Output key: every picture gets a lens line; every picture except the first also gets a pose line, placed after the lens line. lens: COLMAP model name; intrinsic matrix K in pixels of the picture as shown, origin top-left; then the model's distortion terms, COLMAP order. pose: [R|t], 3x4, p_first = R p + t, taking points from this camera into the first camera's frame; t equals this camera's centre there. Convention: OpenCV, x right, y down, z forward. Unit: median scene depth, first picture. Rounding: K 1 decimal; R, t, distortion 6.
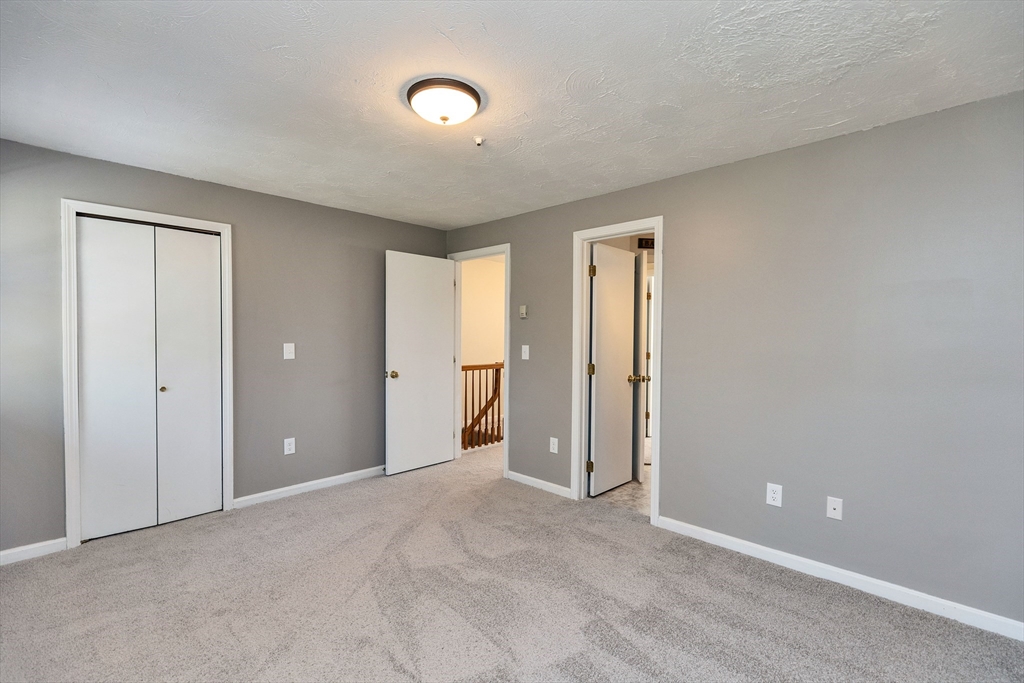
lens RADIAL K [[455.9, 0, 509.7], [0, 455.9, 345.1], [0, 0, 1]] dist [0.002528, -0.000084]
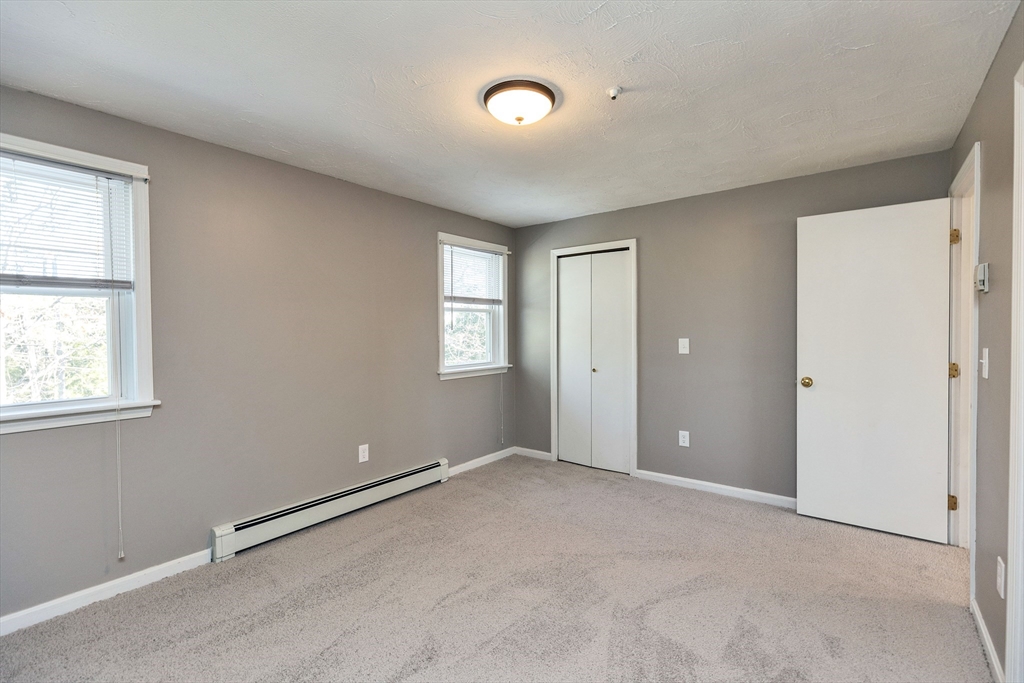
lens RADIAL K [[457.5, 0, 509.7], [0, 457.5, 338.5], [0, 0, 1]] dist [0.004407, 0.000150]
pose [[0.115633, 0.012086, -0.993219, 0.573237], [-0.011784, 0.999872, 0.010795, -0.011740], [0.993222, 0.010456, 0.115760, 0.570769]]
